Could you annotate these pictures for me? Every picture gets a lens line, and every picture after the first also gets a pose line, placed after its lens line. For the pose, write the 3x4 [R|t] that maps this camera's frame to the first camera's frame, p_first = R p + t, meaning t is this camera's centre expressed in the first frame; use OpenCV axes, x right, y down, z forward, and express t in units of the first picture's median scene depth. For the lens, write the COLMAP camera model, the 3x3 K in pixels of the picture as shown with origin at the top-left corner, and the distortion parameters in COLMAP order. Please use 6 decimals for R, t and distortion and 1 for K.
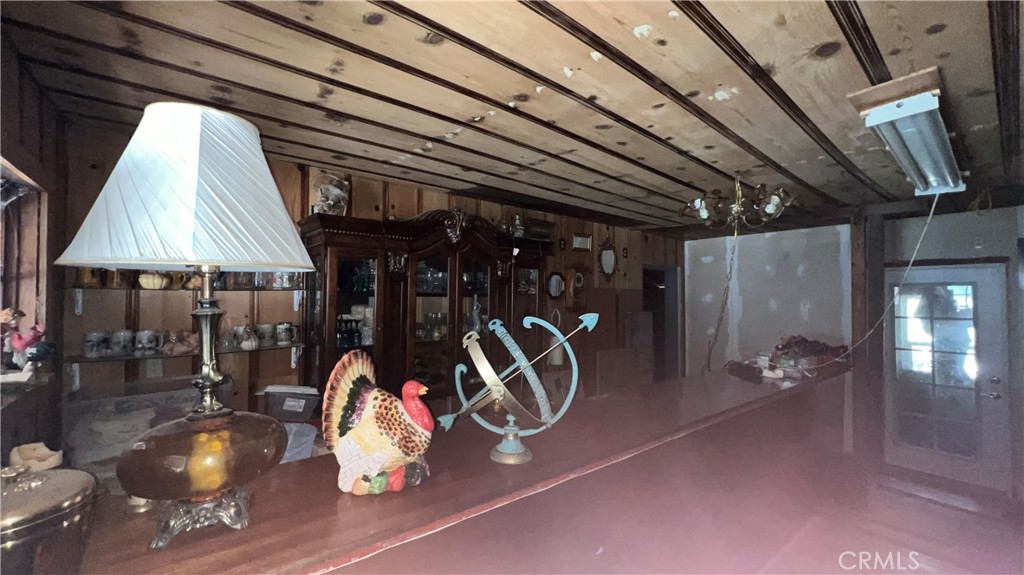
lens RADIAL K [[403.5, 0, 512.0], [0, 403.5, 287.5], [0, 0, 1]] dist [-0.001298, -0.000133]
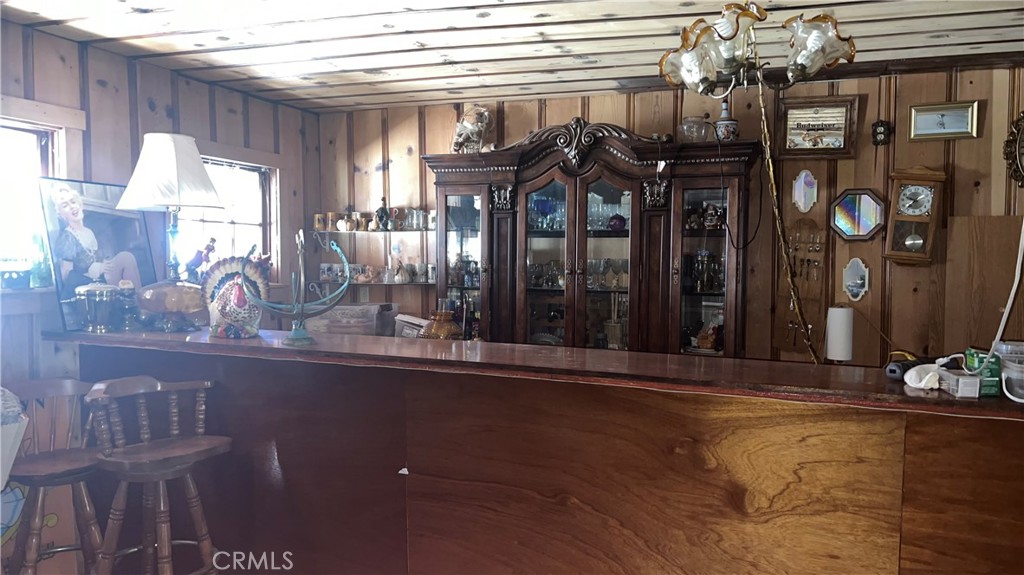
lens RADIAL K [[819.9, 0, 512.0], [0, 819.9, 287.5], [0, 0, 1]] dist [0.007187, 0.000385]
pose [[0.485167, 0.031029, -0.873871, 1.143483], [0.011547, 0.999056, 0.041885, 0.055019], [0.874346, -0.030412, 0.484350, 0.116810]]
